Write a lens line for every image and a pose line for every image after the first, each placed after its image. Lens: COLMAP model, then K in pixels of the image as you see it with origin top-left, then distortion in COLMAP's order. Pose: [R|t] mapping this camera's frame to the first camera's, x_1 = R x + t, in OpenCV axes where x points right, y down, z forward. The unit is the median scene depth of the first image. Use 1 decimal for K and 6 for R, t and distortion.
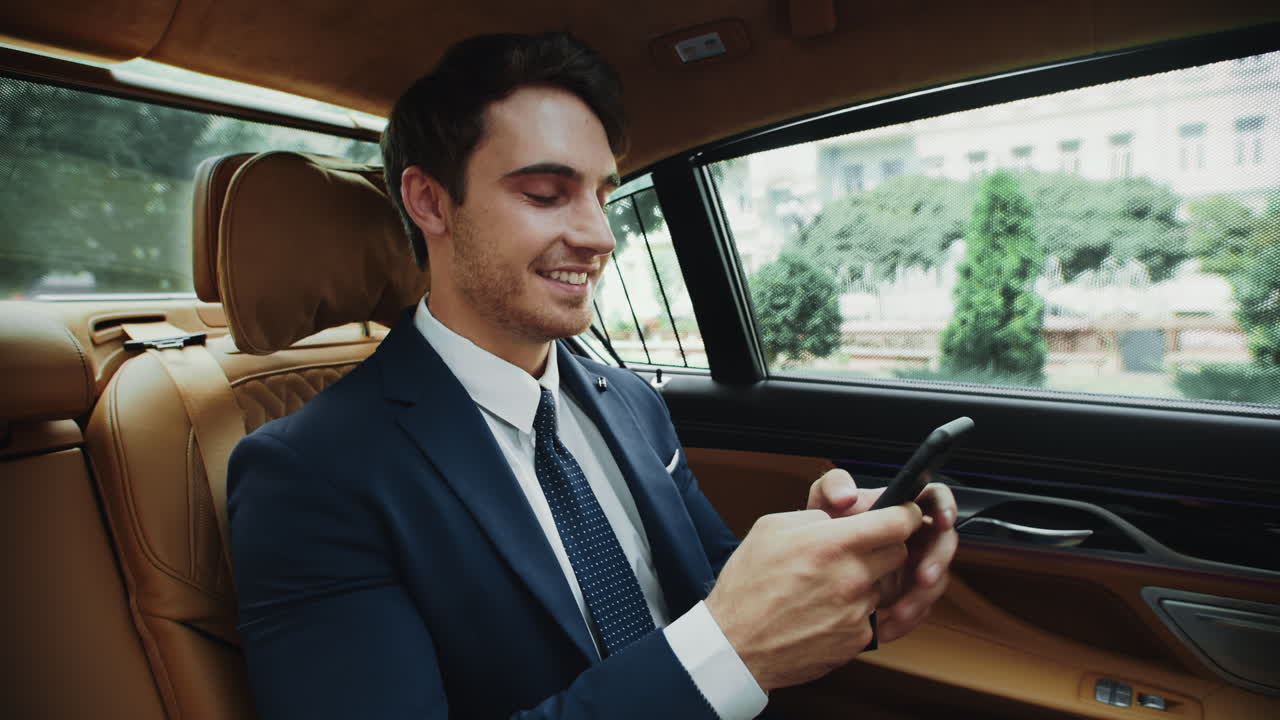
lens RADIAL K [[779.6, 0, 638.5], [0, 779.6, 381.9], [0, 0, 1]] dist [-0.149110, 0.114208]
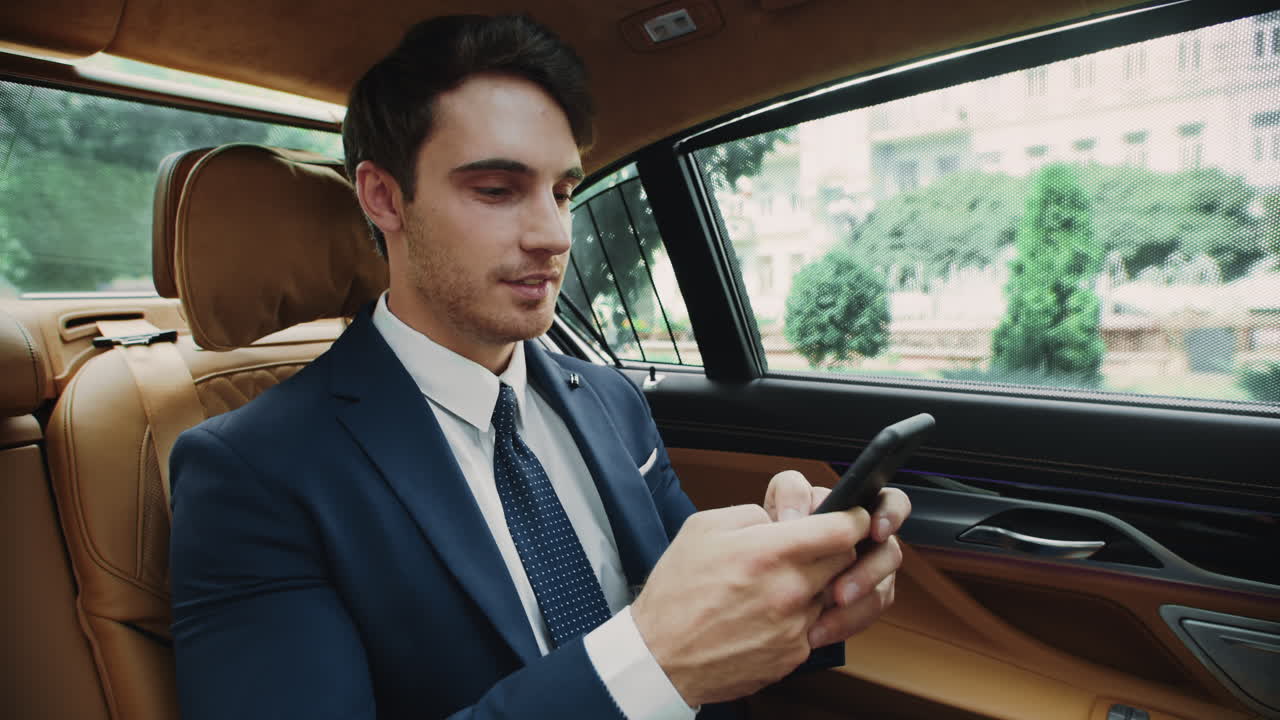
lens RADIAL K [[783.0, 0, 638.9], [0, 783.0, 381.6], [0, 0, 1]] dist [-0.118834, 0.071264]
pose [[0.998112, 0.000073, -0.061424, 0.094067], [-0.000206, 0.999998, -0.002171, 0.005300], [0.061424, 0.002180, 0.998109, 0.042219]]
